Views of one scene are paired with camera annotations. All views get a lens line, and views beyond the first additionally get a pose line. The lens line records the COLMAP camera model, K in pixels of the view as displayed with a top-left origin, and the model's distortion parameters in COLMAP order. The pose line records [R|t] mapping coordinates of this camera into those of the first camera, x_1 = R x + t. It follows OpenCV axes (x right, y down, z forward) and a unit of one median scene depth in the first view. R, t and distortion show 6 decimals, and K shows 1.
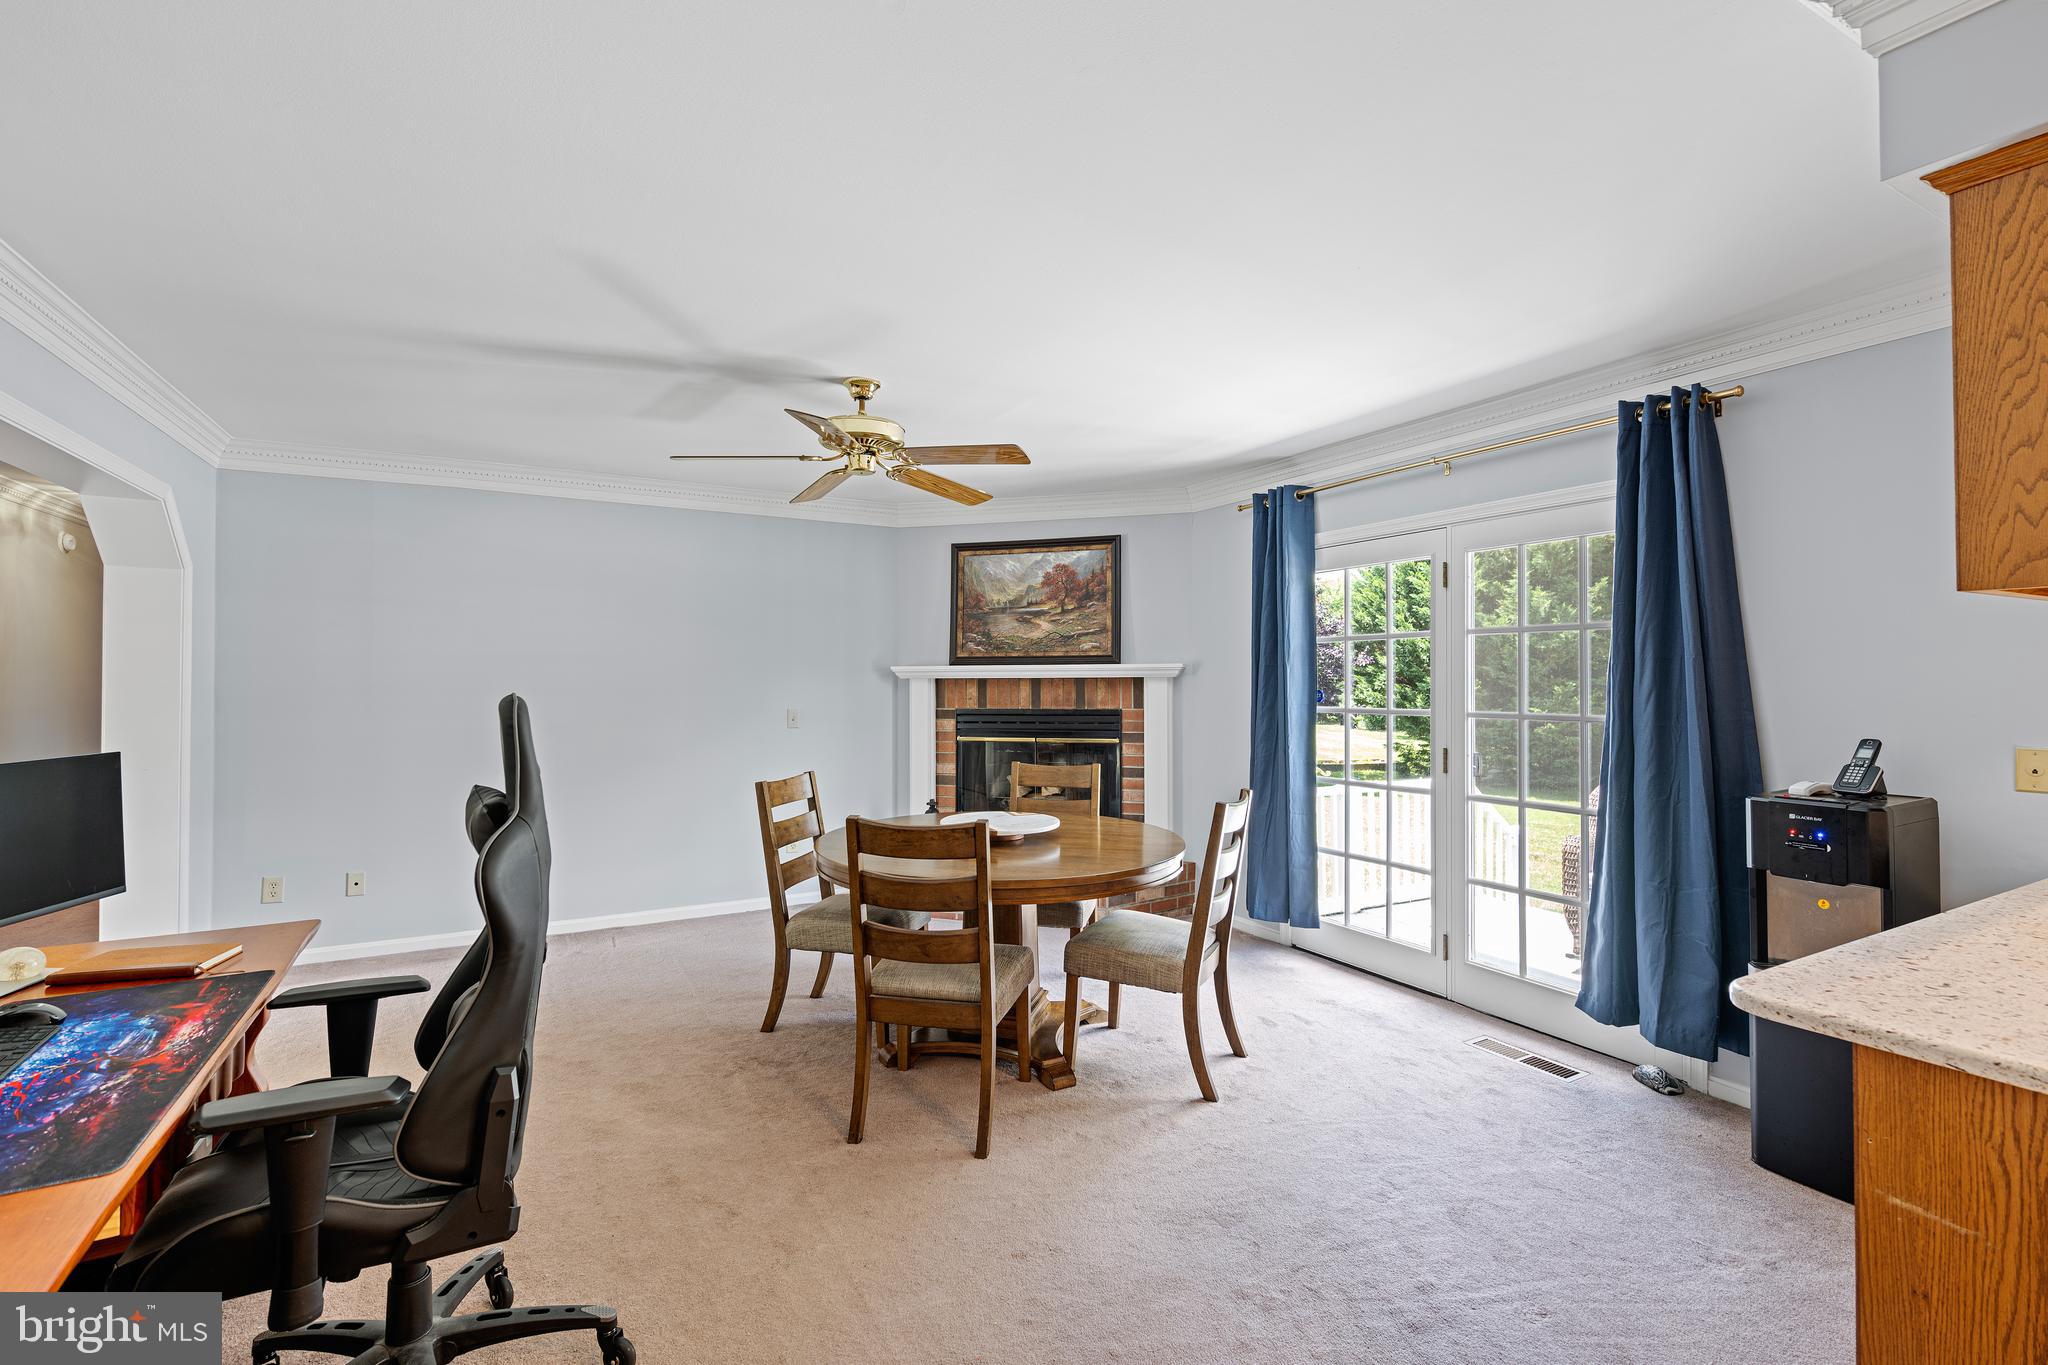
lens RADIAL K [[927.3, 0, 1021.2], [0, 927.3, 680.8], [0, 0, 1]] dist [0.001787, 0.000136]
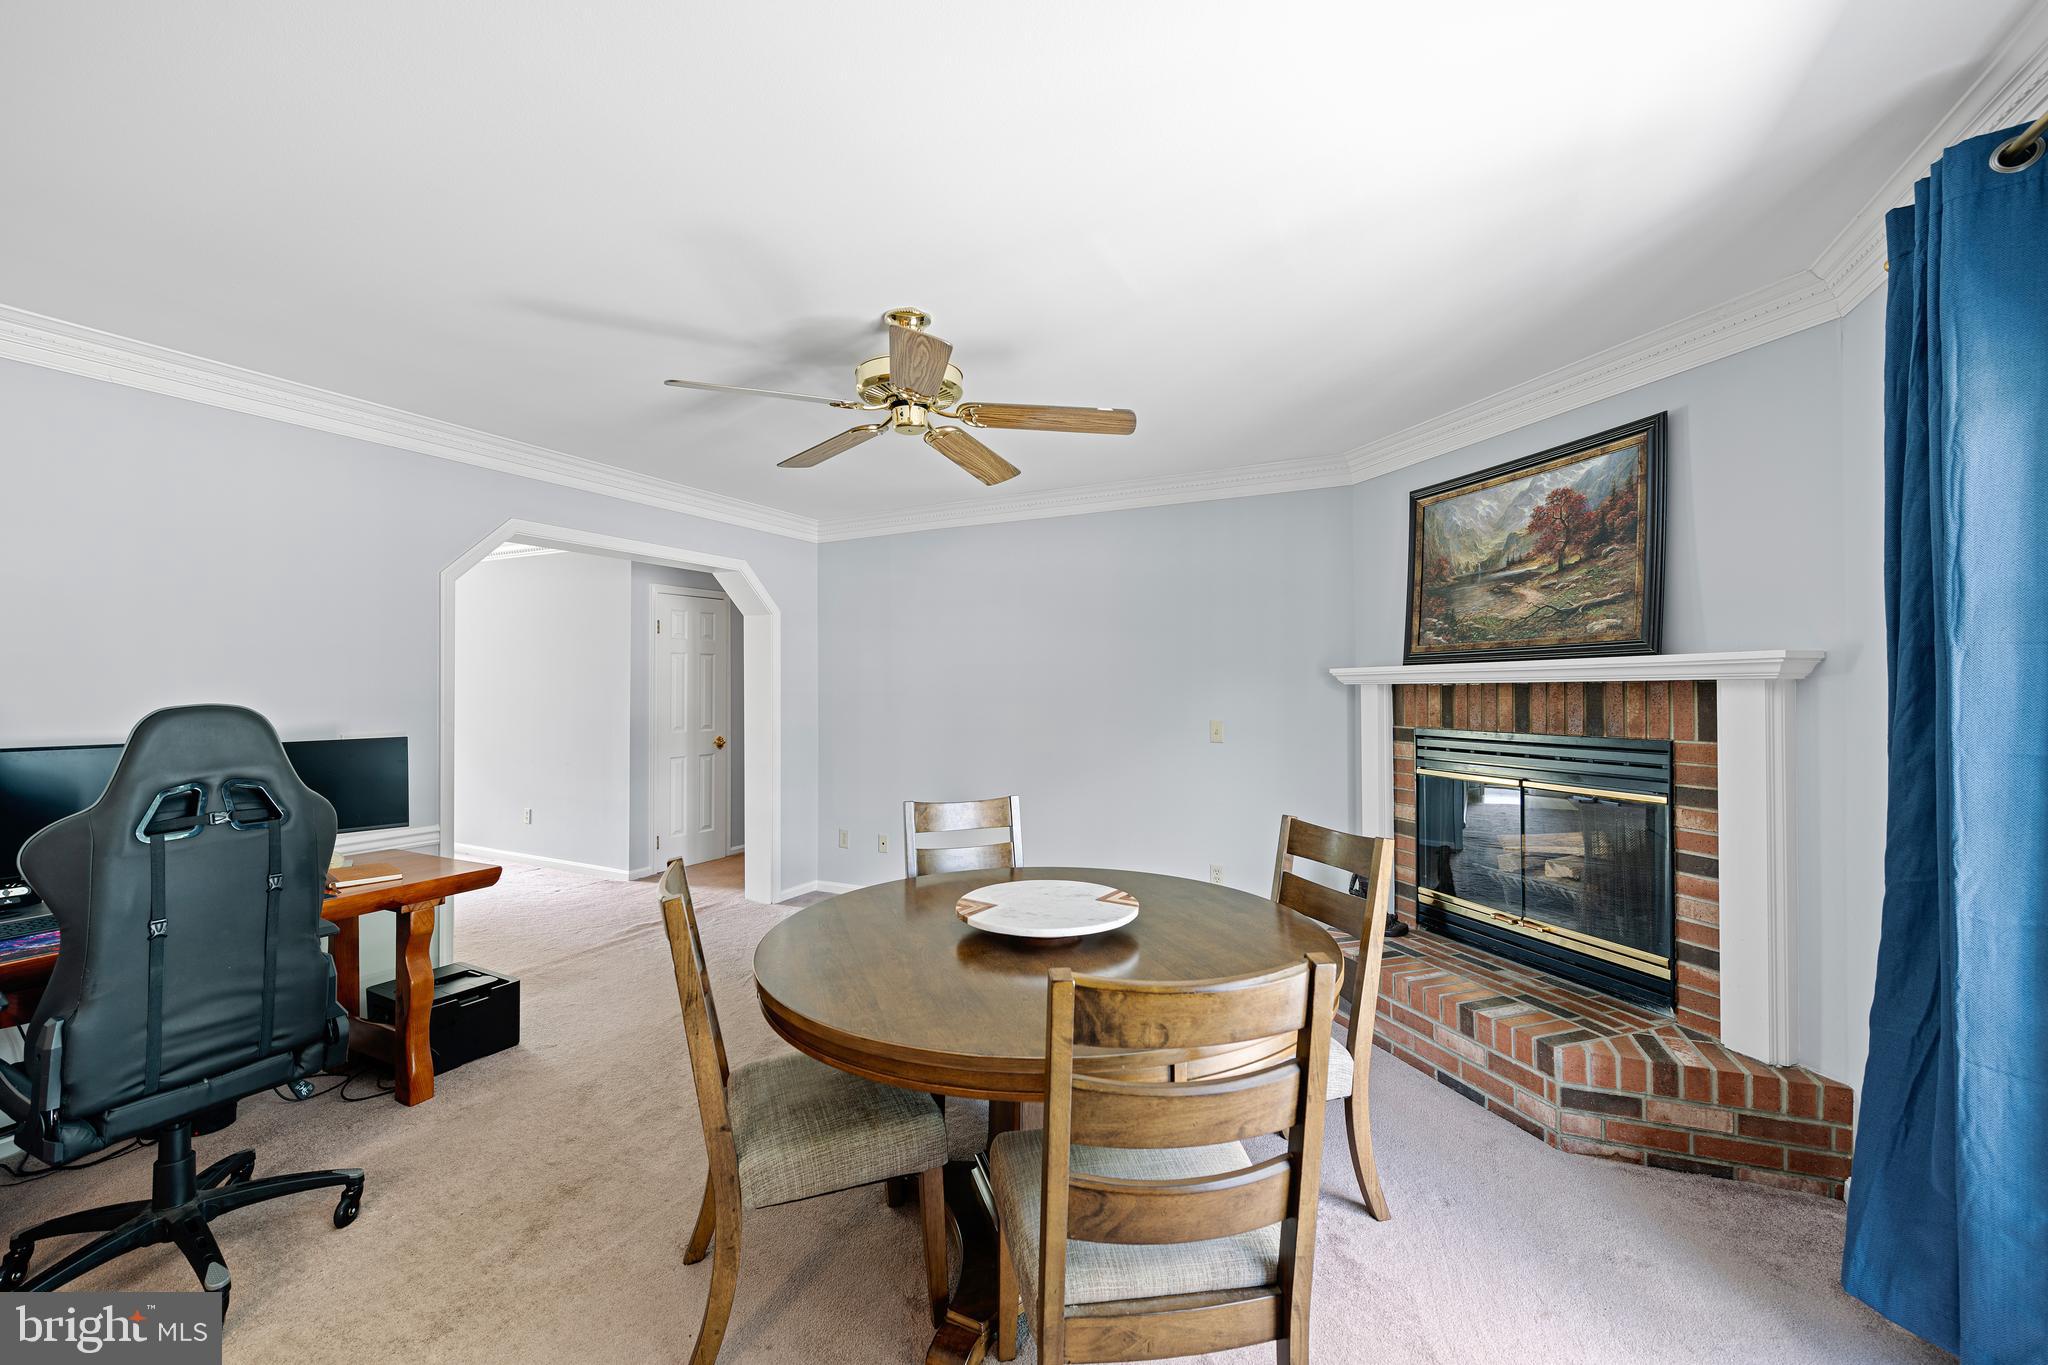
lens RADIAL K [[828.7, 0, 1023.9], [0, 828.7, 684.7], [0, 0, 1]] dist [0.000004, 0.000063]
pose [[0.536486, -0.005193, -0.843893, 0.304067], [0.002035, 0.999986, -0.004860, 0.000263], [0.843907, 0.000890, 0.536489, 0.430165]]
